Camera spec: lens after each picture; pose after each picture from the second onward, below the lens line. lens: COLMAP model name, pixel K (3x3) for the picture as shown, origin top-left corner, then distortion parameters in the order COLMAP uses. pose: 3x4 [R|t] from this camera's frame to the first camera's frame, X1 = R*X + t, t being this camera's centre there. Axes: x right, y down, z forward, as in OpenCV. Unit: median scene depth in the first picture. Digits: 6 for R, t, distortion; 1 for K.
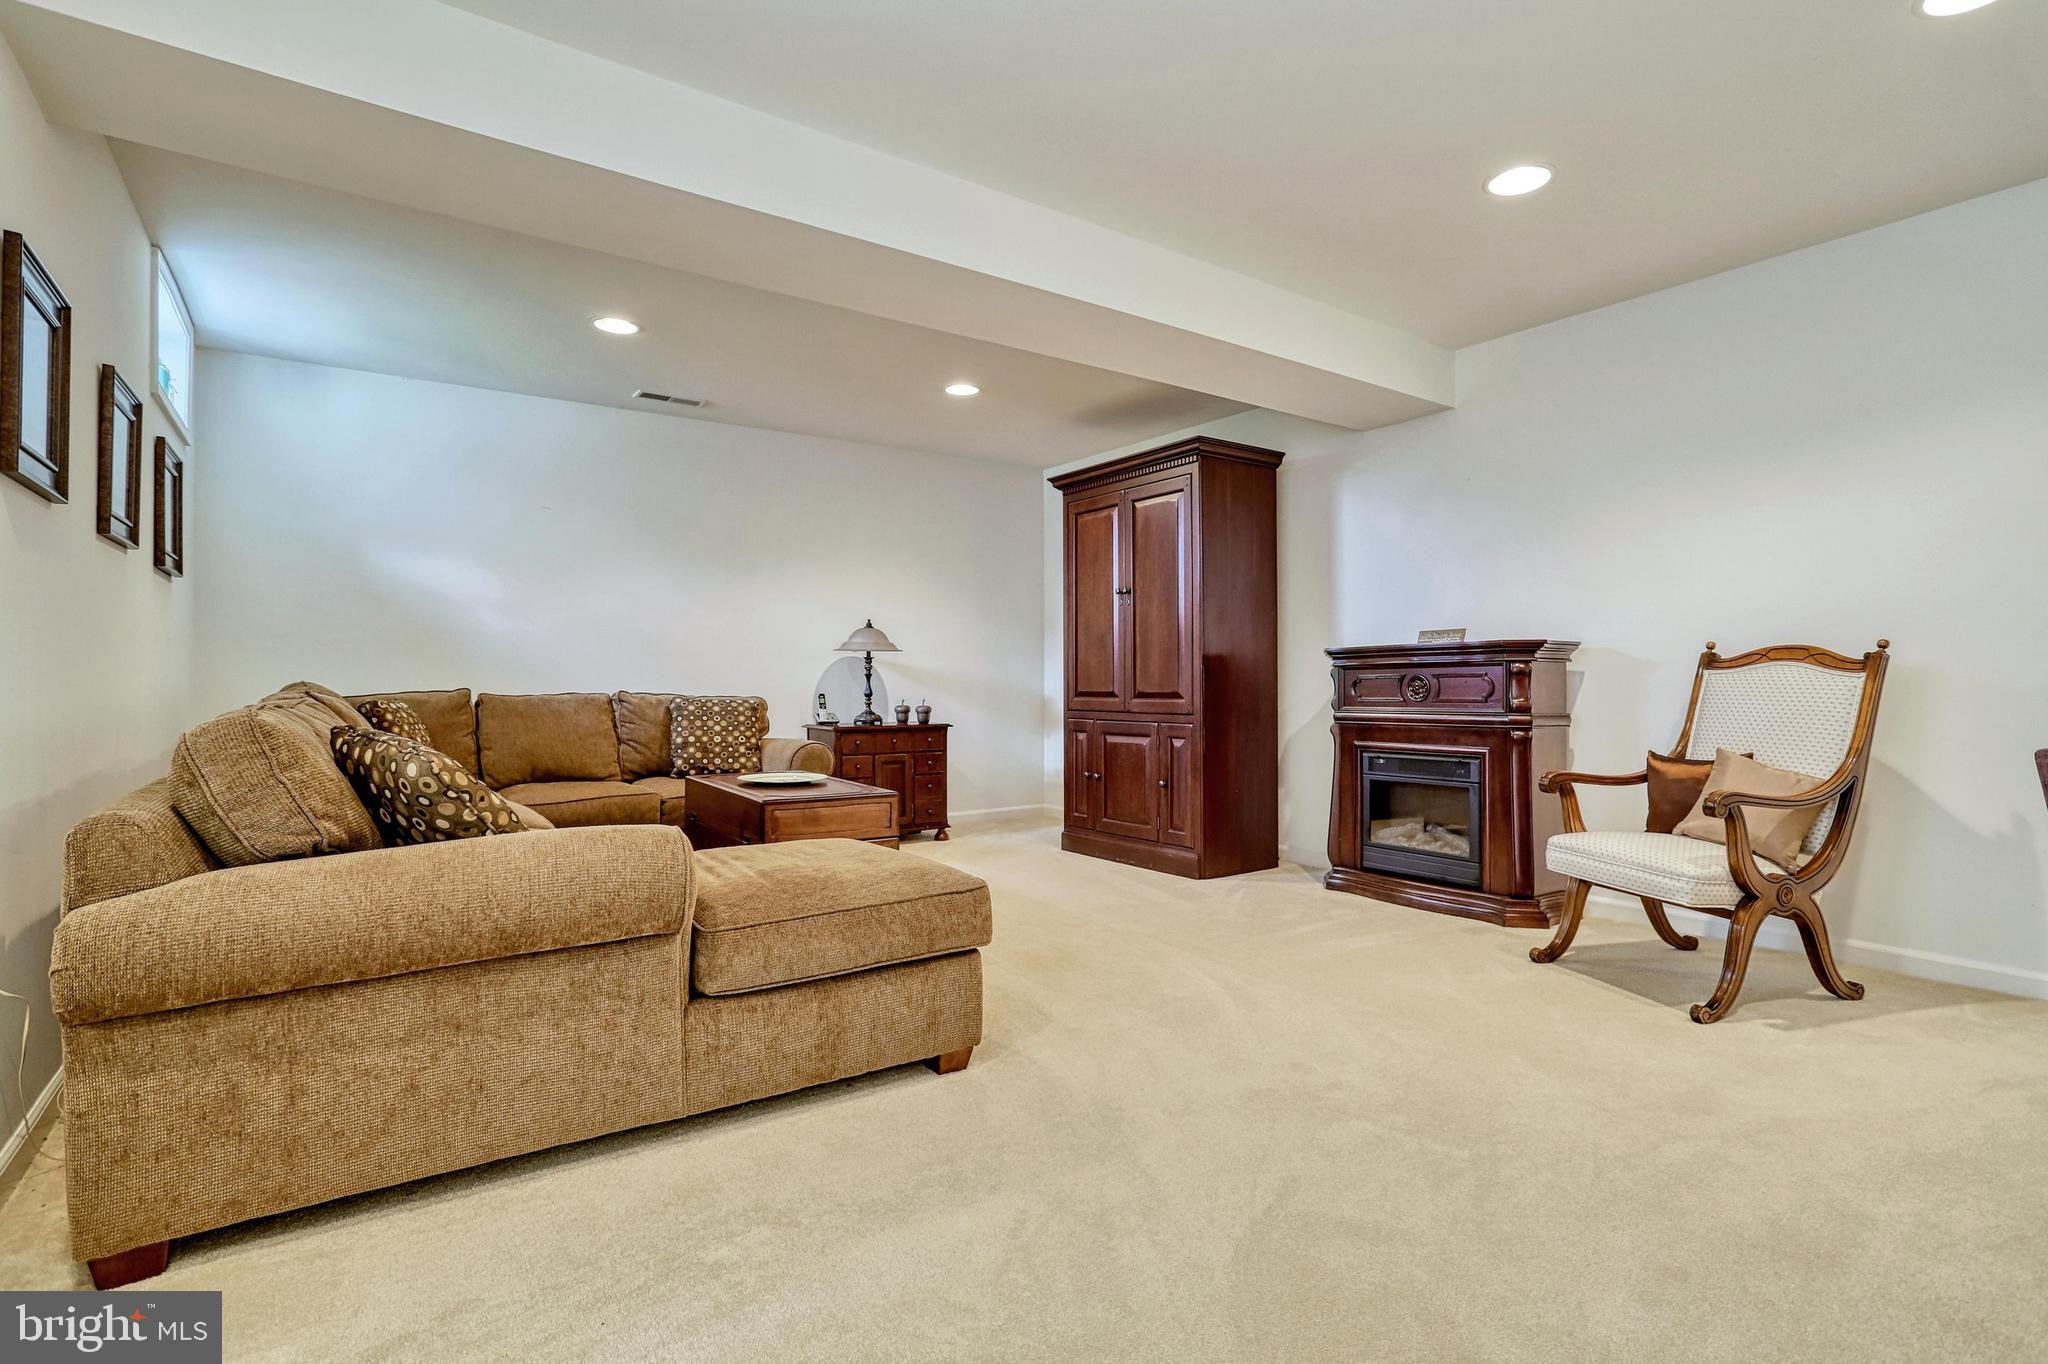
lens RADIAL K [[989.4, 0, 1036.1], [0, 989.4, 682.8], [0, 0, 1]] dist [-0.041636, 0.000604]
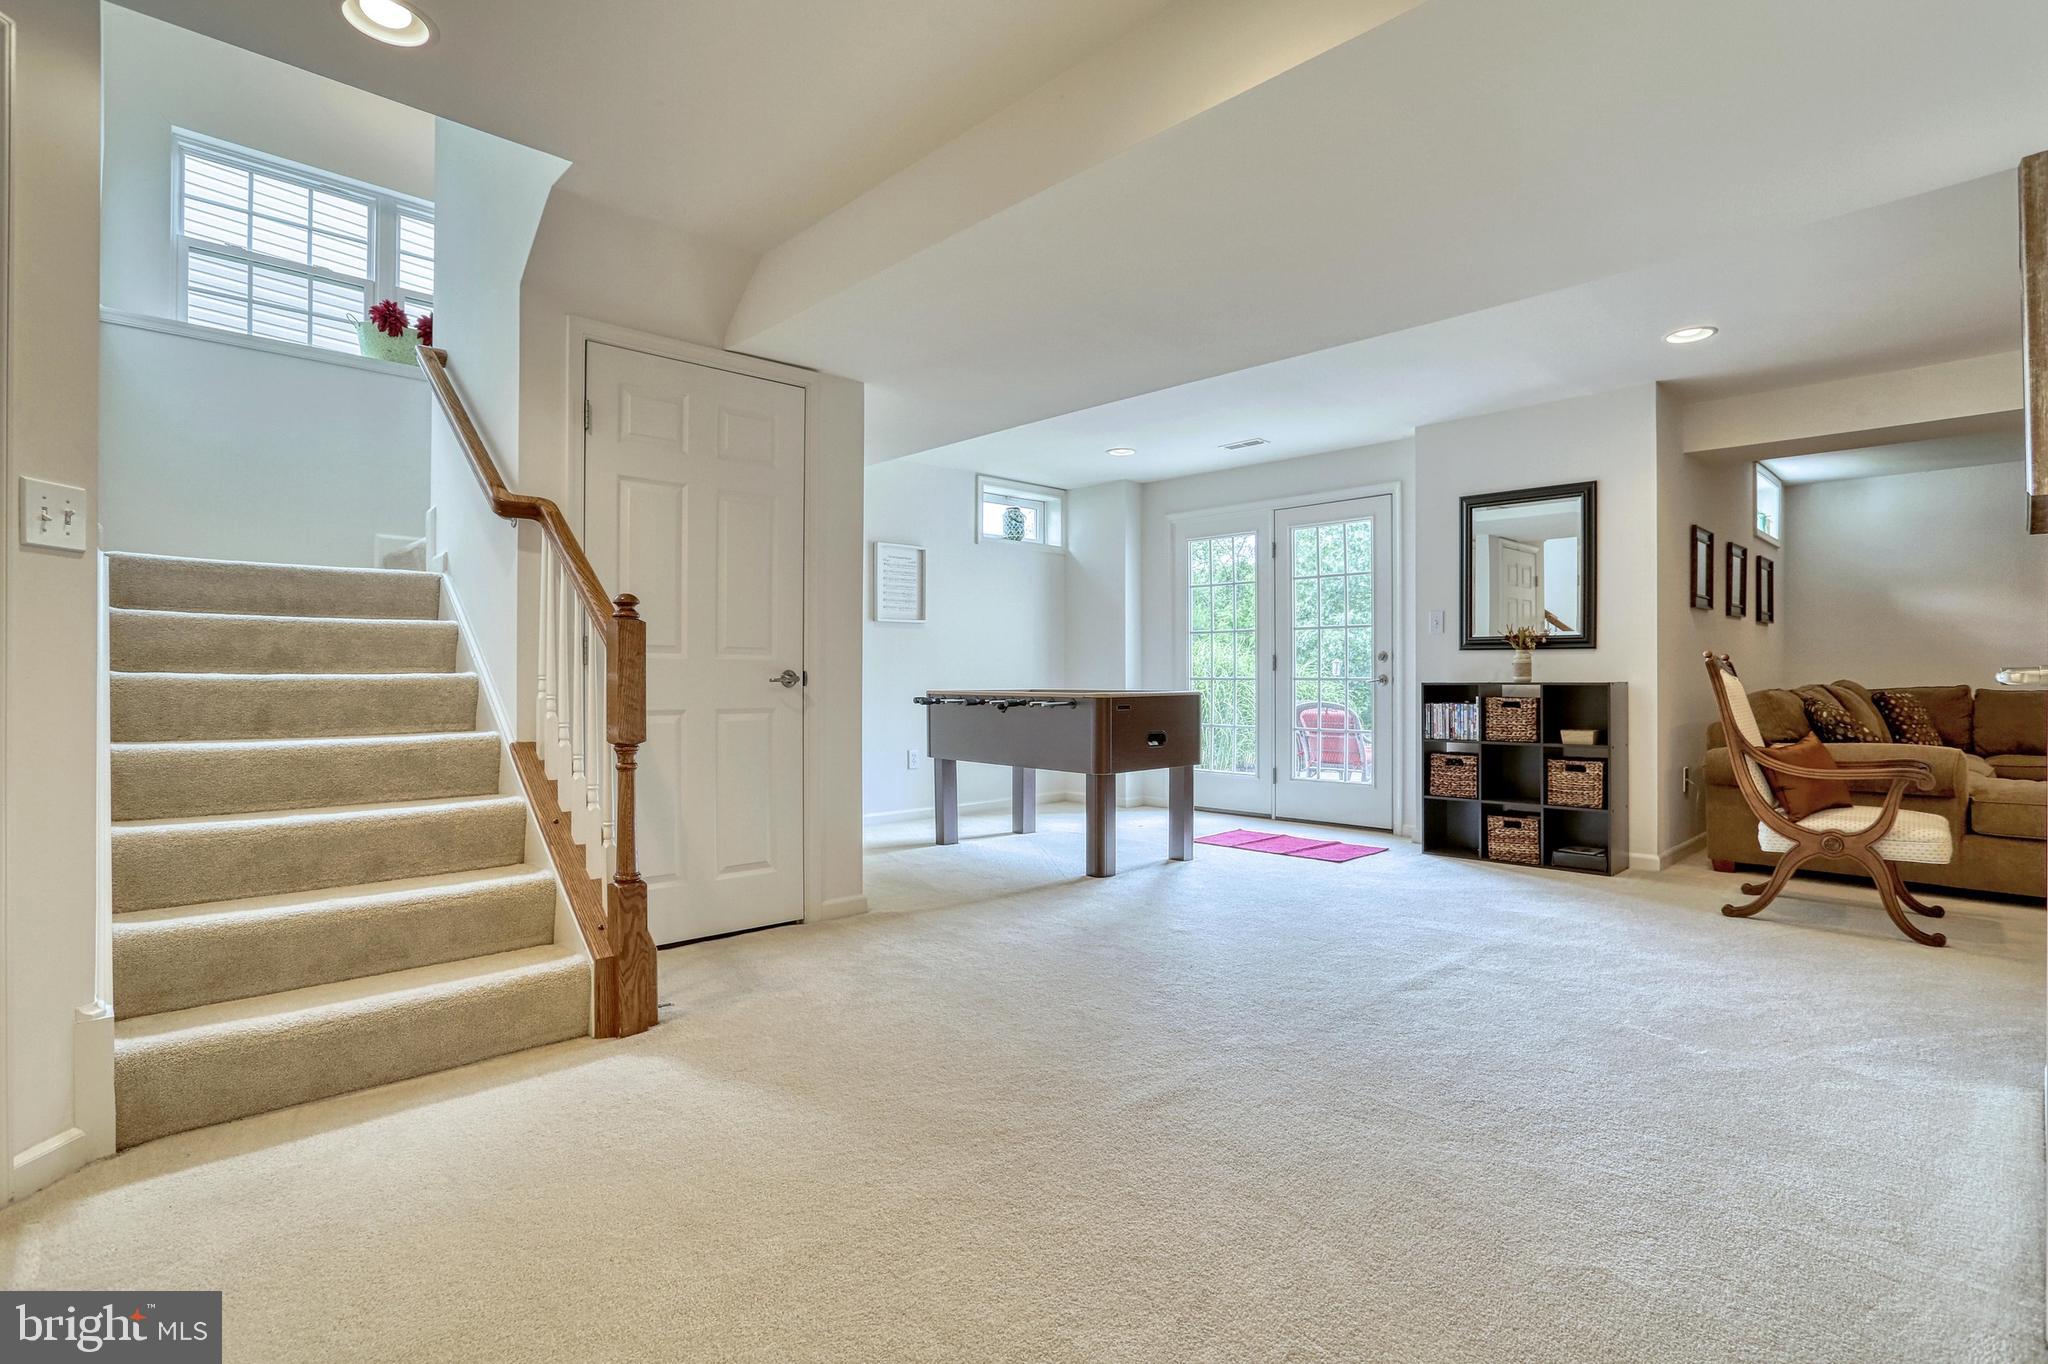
lens RADIAL K [[989.8, 0, 1033.1], [0, 989.8, 674.3], [0, 0, 1]] dist [-0.043308, 0.016527]
pose [[0.148677, 0.001788, -0.988884, 0.840078], [-0.006768, 0.999977, 0.000791, -0.003637], [0.988863, 0.006575, 0.148685, -0.778828]]
